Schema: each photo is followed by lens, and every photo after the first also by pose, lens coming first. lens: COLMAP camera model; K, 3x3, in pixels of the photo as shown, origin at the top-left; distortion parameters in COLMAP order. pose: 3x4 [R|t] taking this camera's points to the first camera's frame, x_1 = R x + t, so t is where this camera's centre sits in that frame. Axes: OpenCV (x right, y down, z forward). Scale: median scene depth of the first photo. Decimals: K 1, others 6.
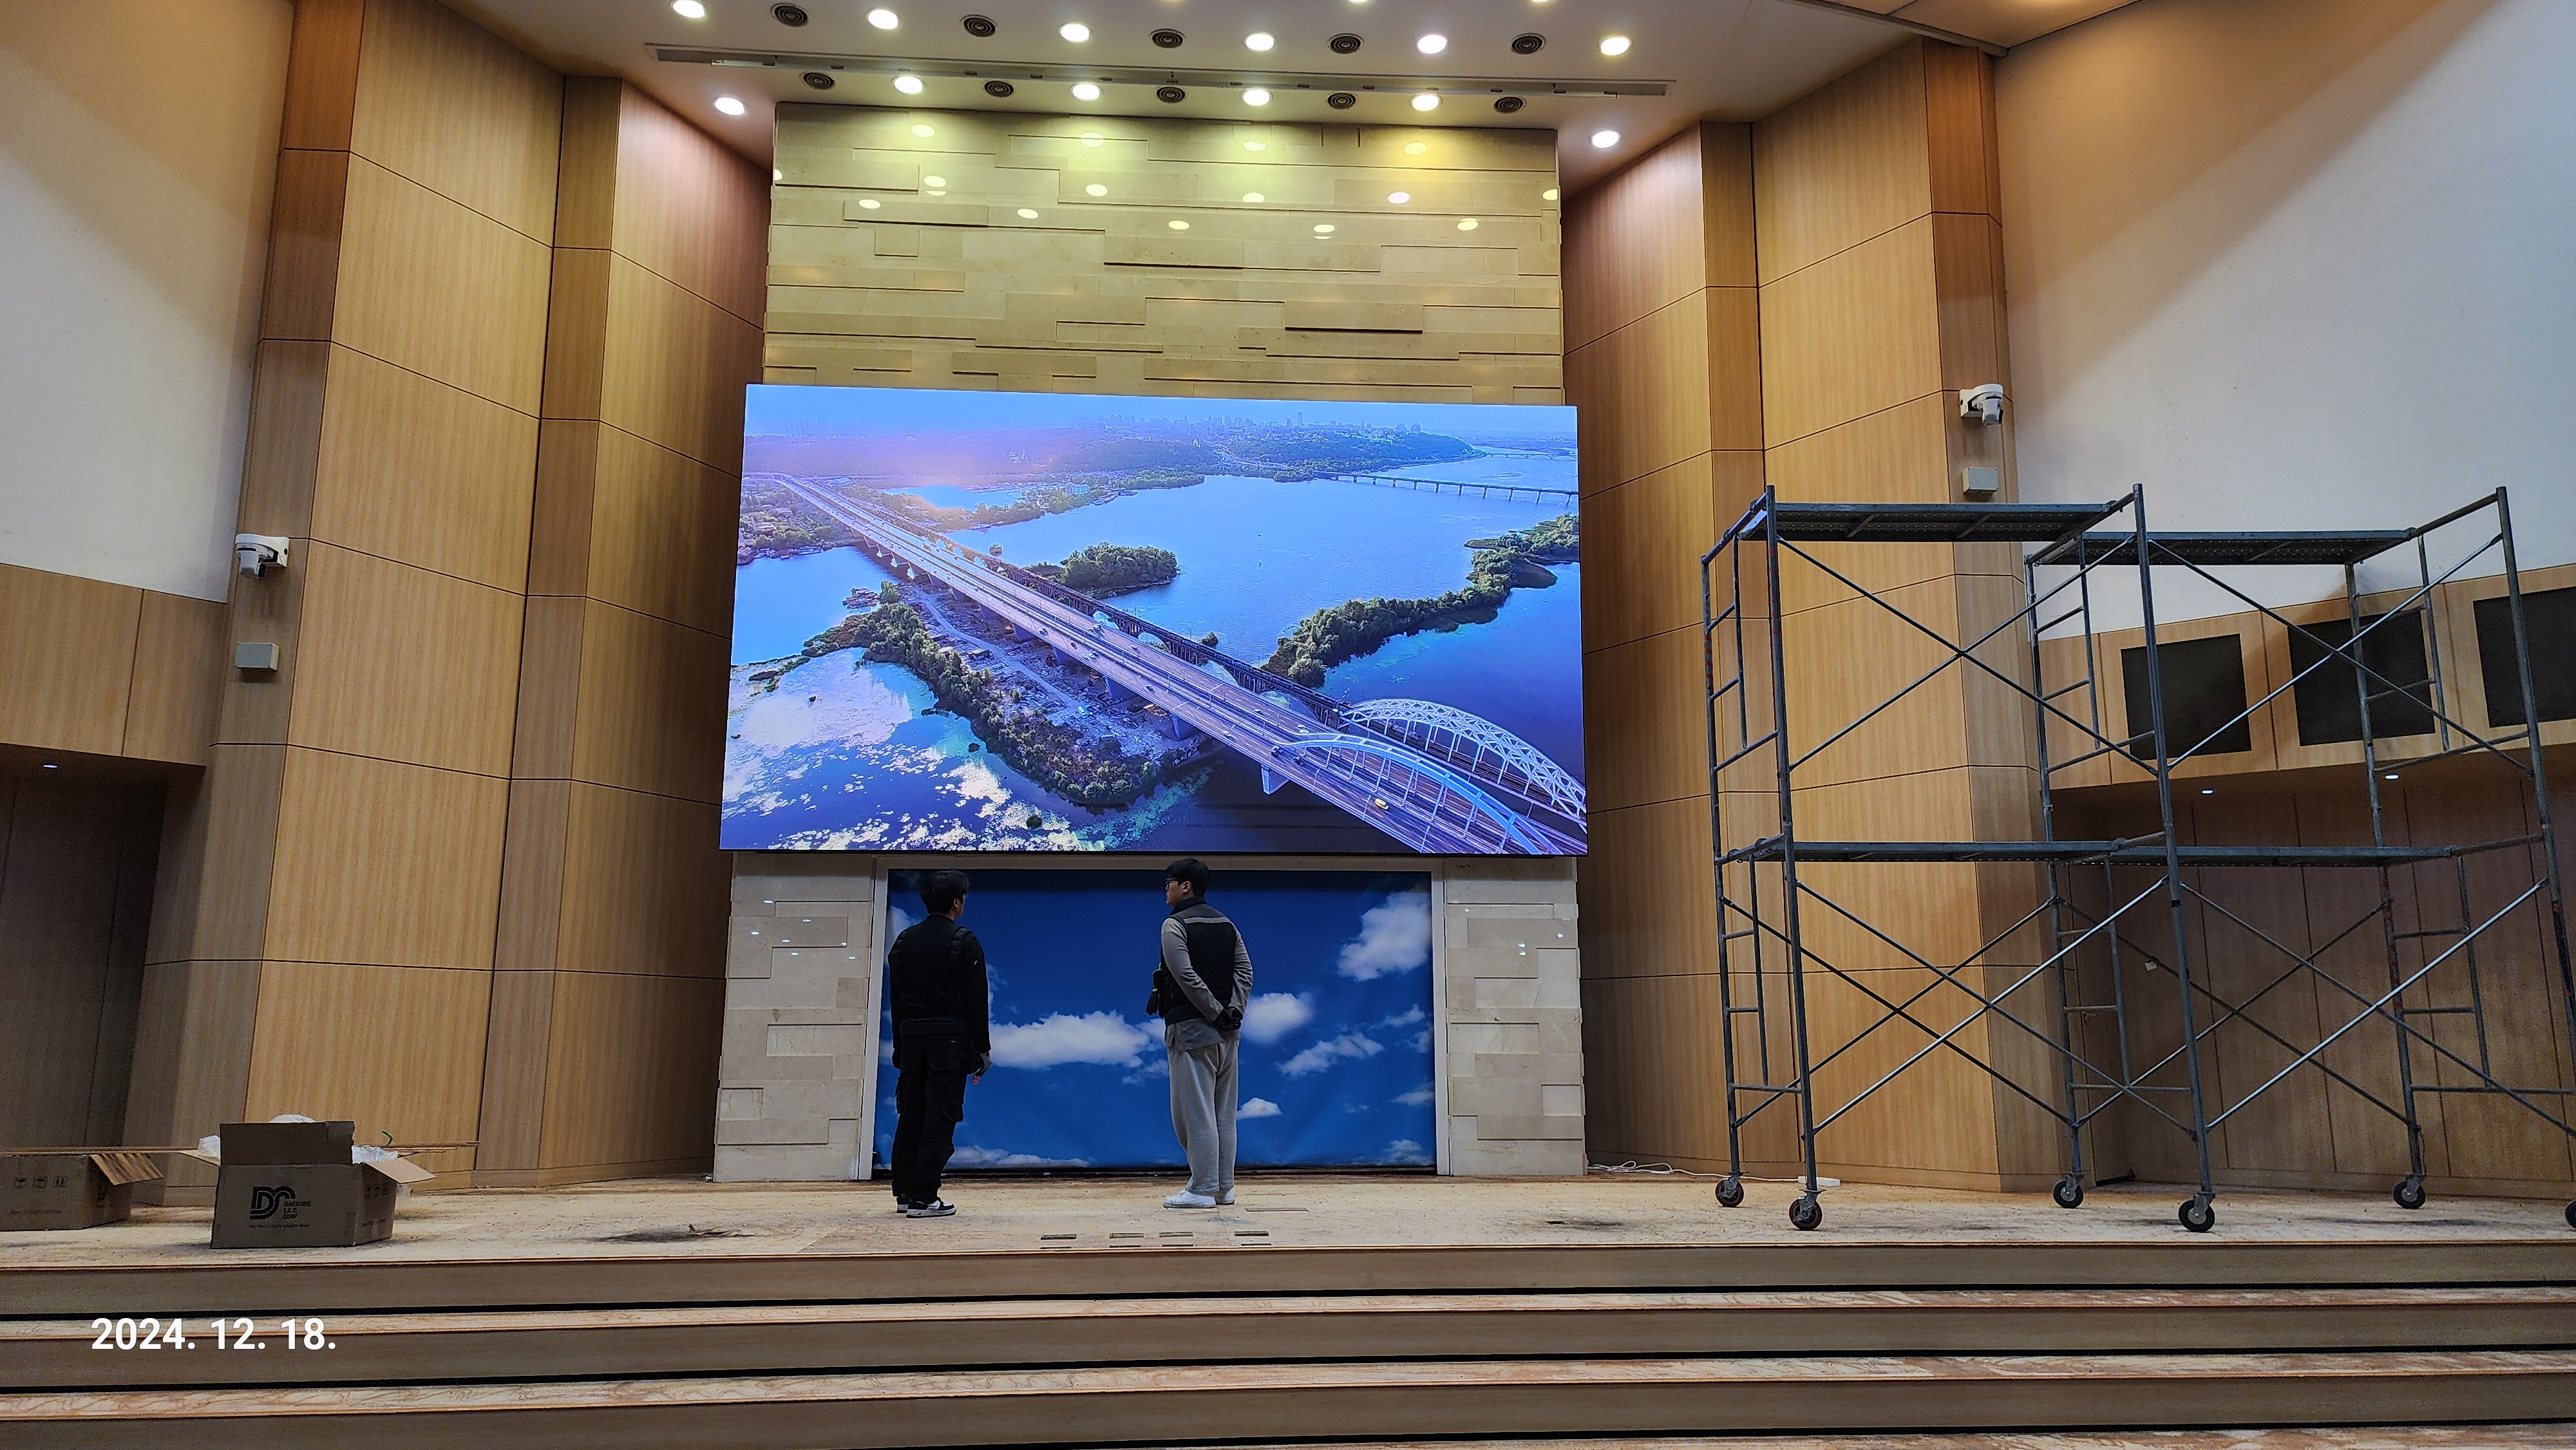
lens RADIAL K [[1762.9, 0, 1285.2], [0, 1762.9, 731.5], [0, 0, 1]] dist [0.024914, -0.007752]
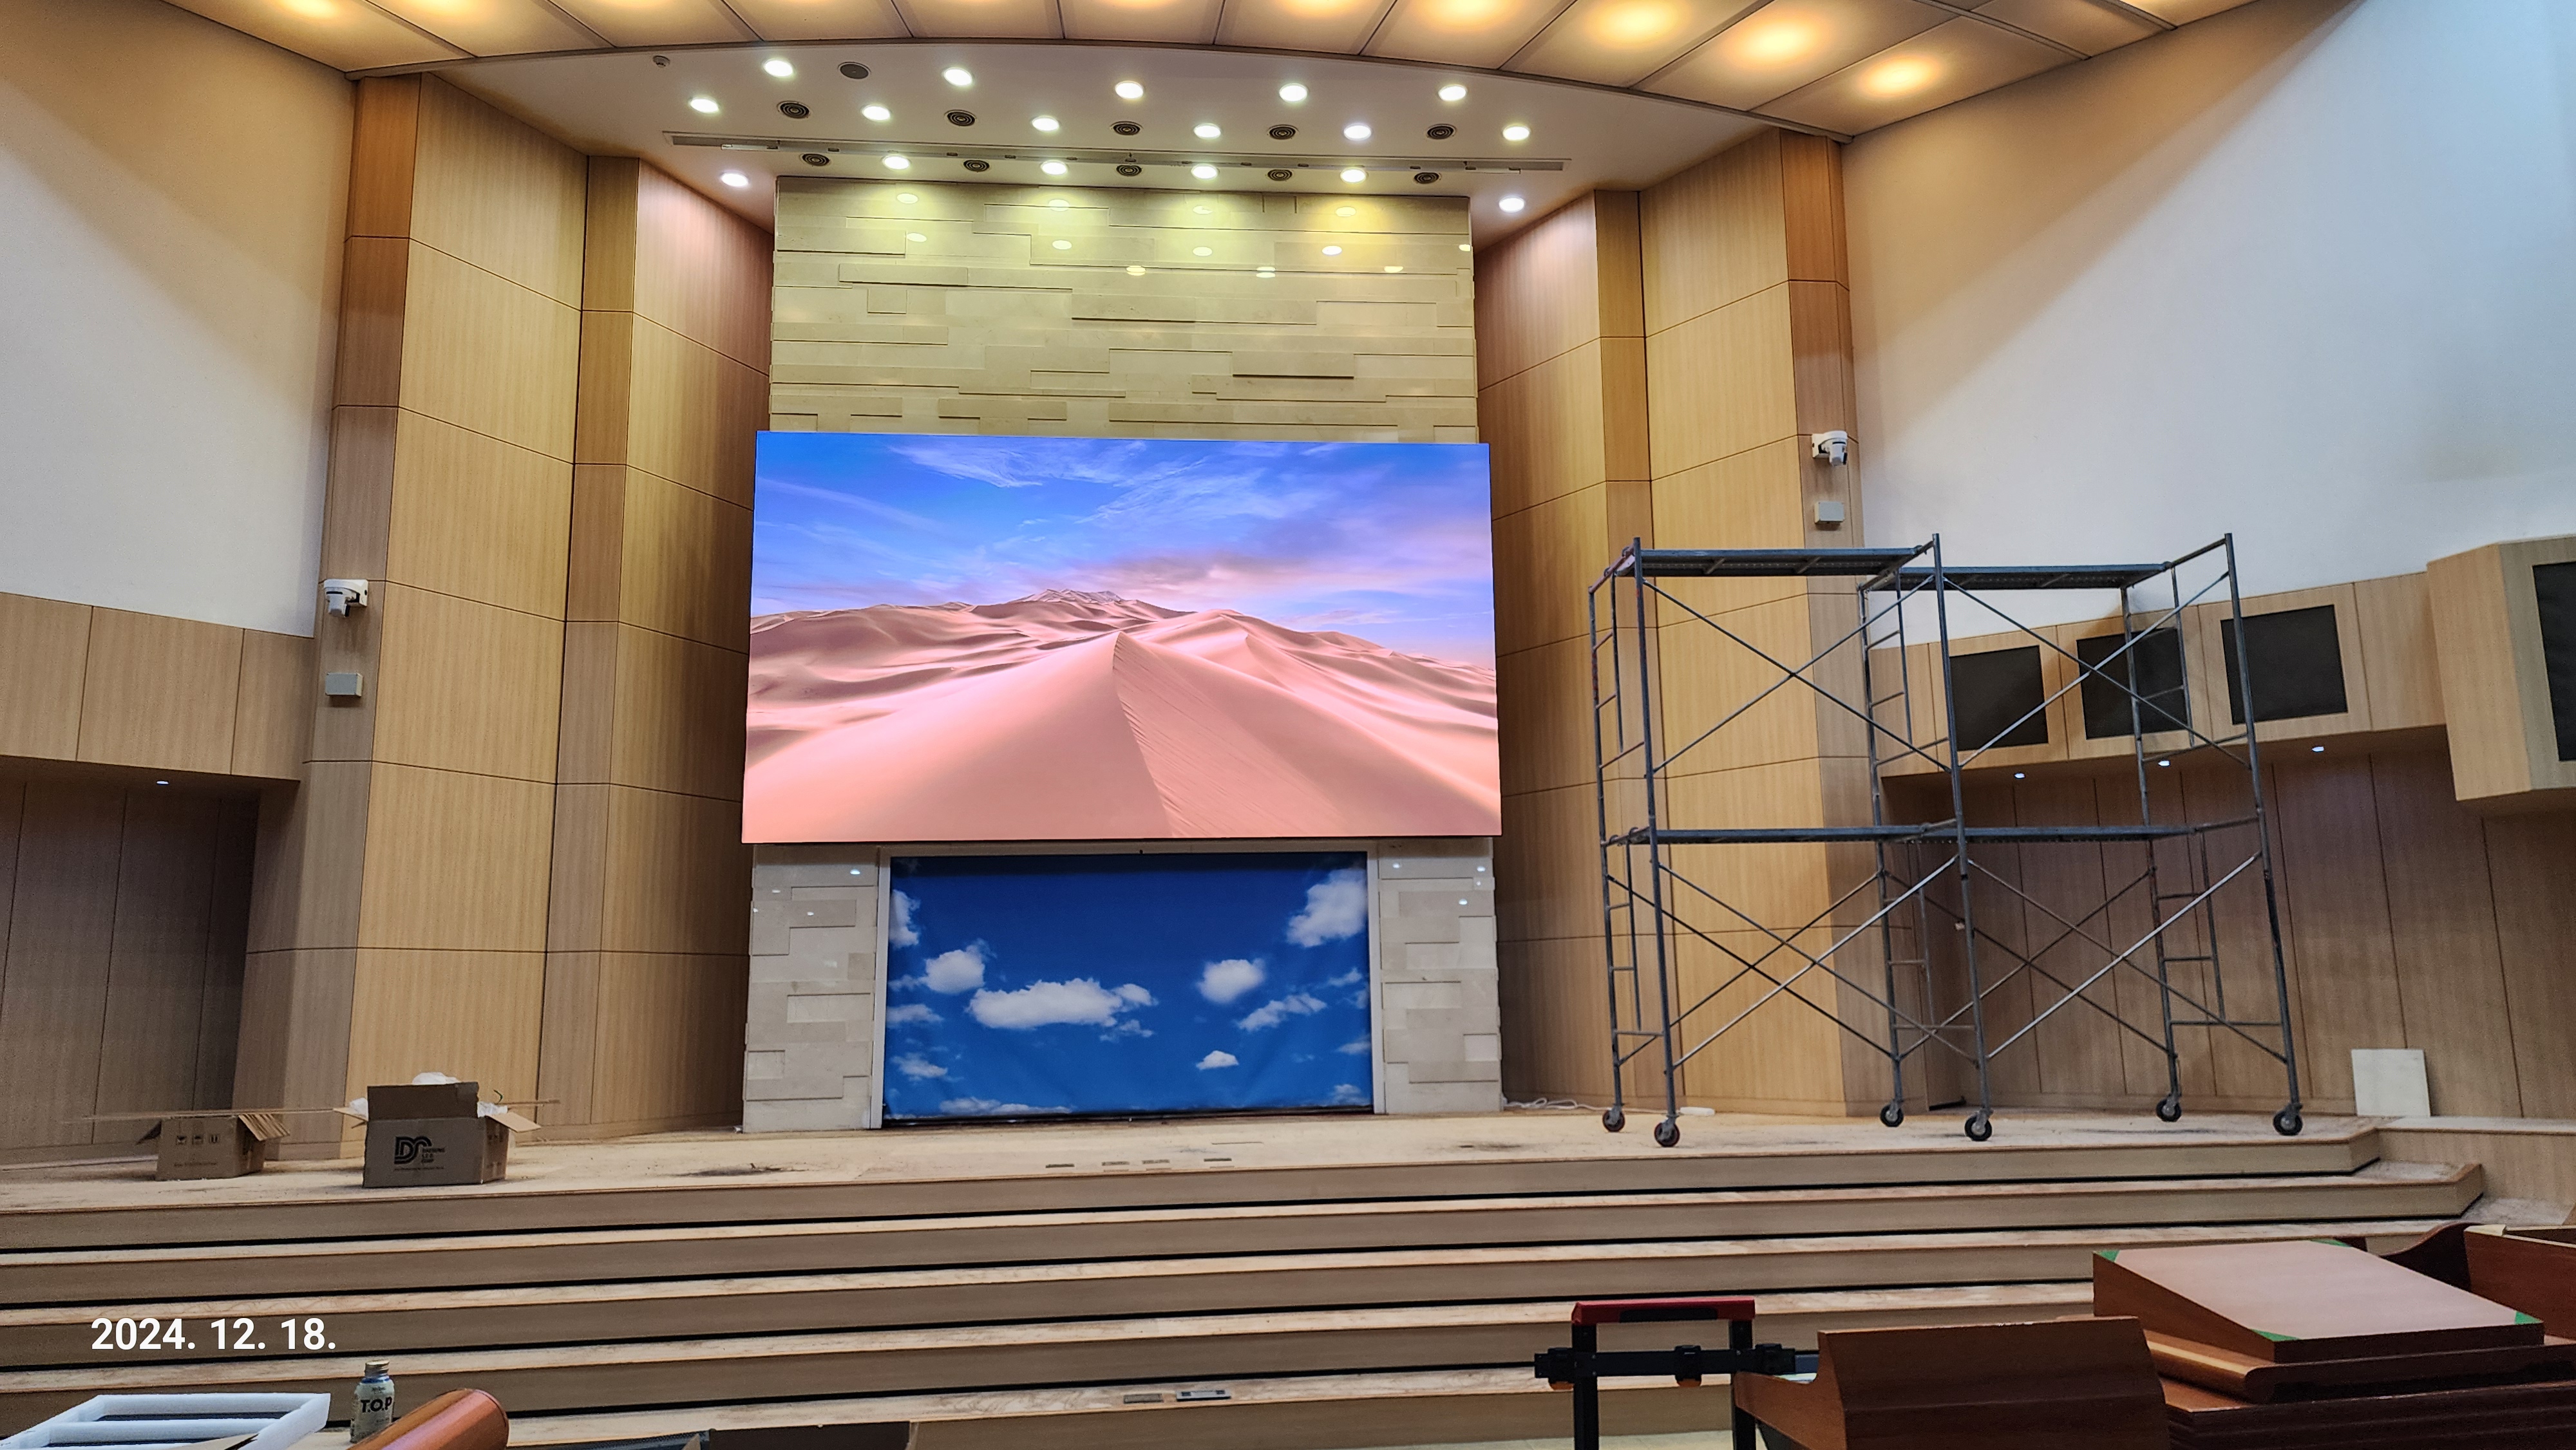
lens RADIAL K [[1762.9, 0, 1291.7], [0, 1762.9, 719.9], [0, 0, 1]] dist [0.024914, -0.007752]
pose [[0.999369, -0.013317, 0.032914, -0.002676], [0.012722, 0.999753, 0.018196, -0.030305], [-0.033148, -0.017766, 0.999293, -0.157635]]
